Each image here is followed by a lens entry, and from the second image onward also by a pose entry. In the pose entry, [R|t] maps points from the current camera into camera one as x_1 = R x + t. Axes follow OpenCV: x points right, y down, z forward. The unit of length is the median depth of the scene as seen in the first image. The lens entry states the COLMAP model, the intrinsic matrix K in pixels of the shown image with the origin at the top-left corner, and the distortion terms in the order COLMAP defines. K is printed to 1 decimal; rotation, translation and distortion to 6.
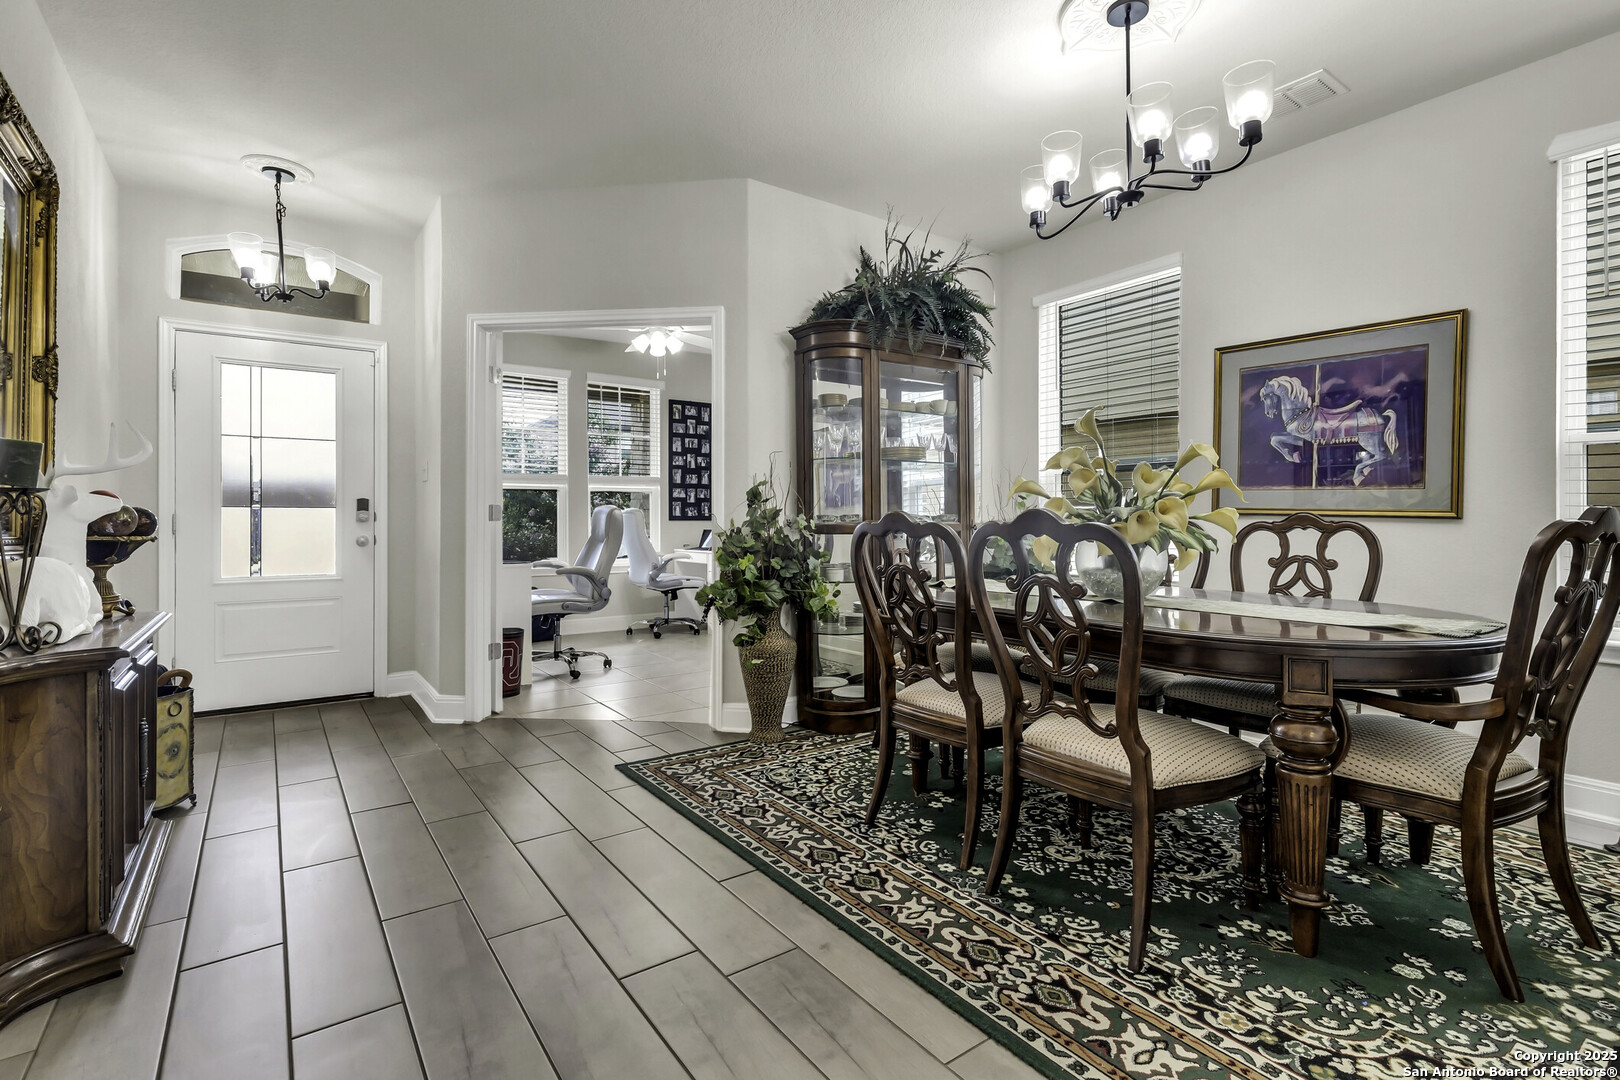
lens RADIAL K [[751.7, 0, 802.4], [0, 751.7, 524.7], [0, 0, 1]] dist [0.018698, -0.000012]
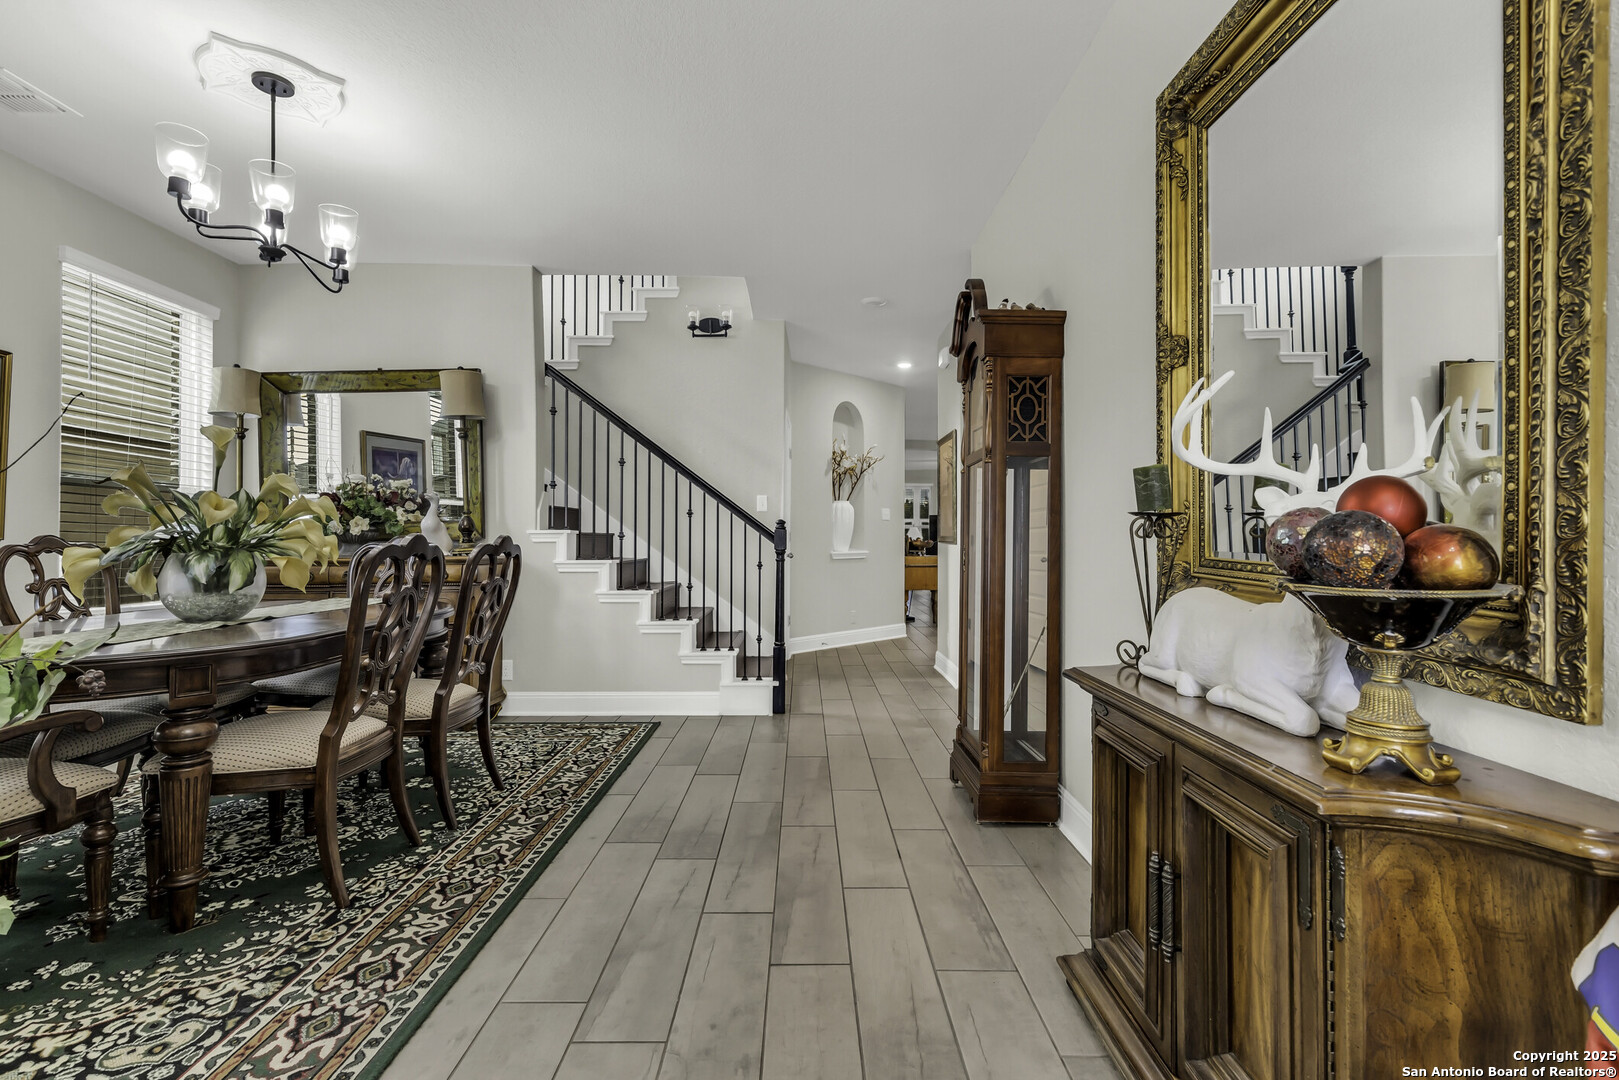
lens RADIAL K [[751.2, 0, 807.1], [0, 751.2, 538.3], [0, 0, 1]] dist [0.018698, -0.000012]
pose [[-0.821106, 0.000275, 0.570776, -0.683115], [-0.002088, 0.999992, -0.003485, -0.010984], [-0.570772, -0.004053, -0.821098, 1.170844]]
